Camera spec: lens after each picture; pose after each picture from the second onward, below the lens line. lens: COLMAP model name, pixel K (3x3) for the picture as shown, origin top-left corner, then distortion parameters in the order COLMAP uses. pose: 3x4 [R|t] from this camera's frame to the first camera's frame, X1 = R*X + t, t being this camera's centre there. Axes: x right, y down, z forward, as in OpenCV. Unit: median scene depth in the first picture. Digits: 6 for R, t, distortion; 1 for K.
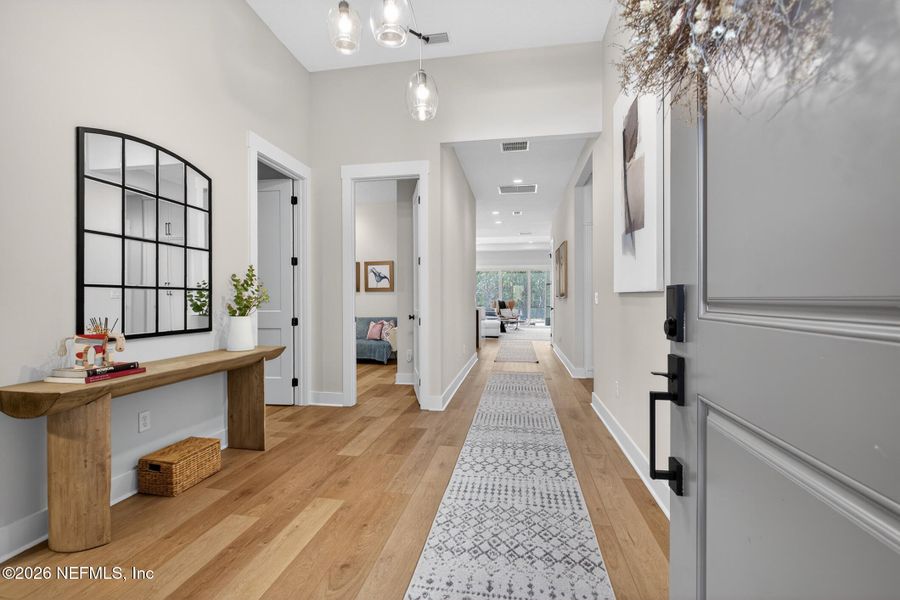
lens RADIAL K [[405.7, 0, 448.2], [0, 405.7, 298.6], [0, 0, 1]] dist [0.006540, 0.000815]
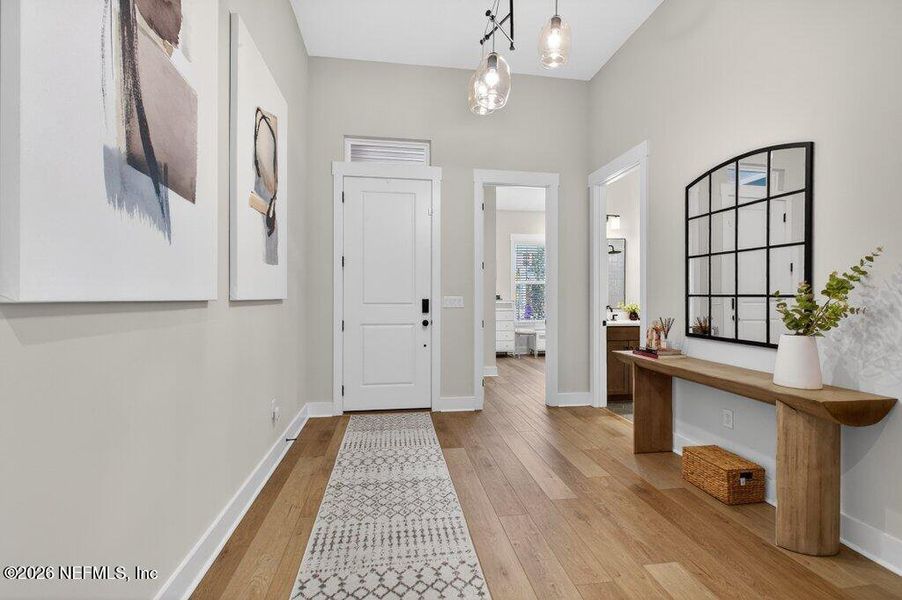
lens RADIAL K [[406.6, 0, 450.8], [0, 406.6, 299.0], [0, 0, 1]] dist [0.006540, 0.000815]
pose [[-0.948316, 0.000724, -0.317327, 0.307734], [-0.001140, 0.999983, 0.005688, -0.024913], [0.317325, 0.005756, -0.948299, 1.828275]]
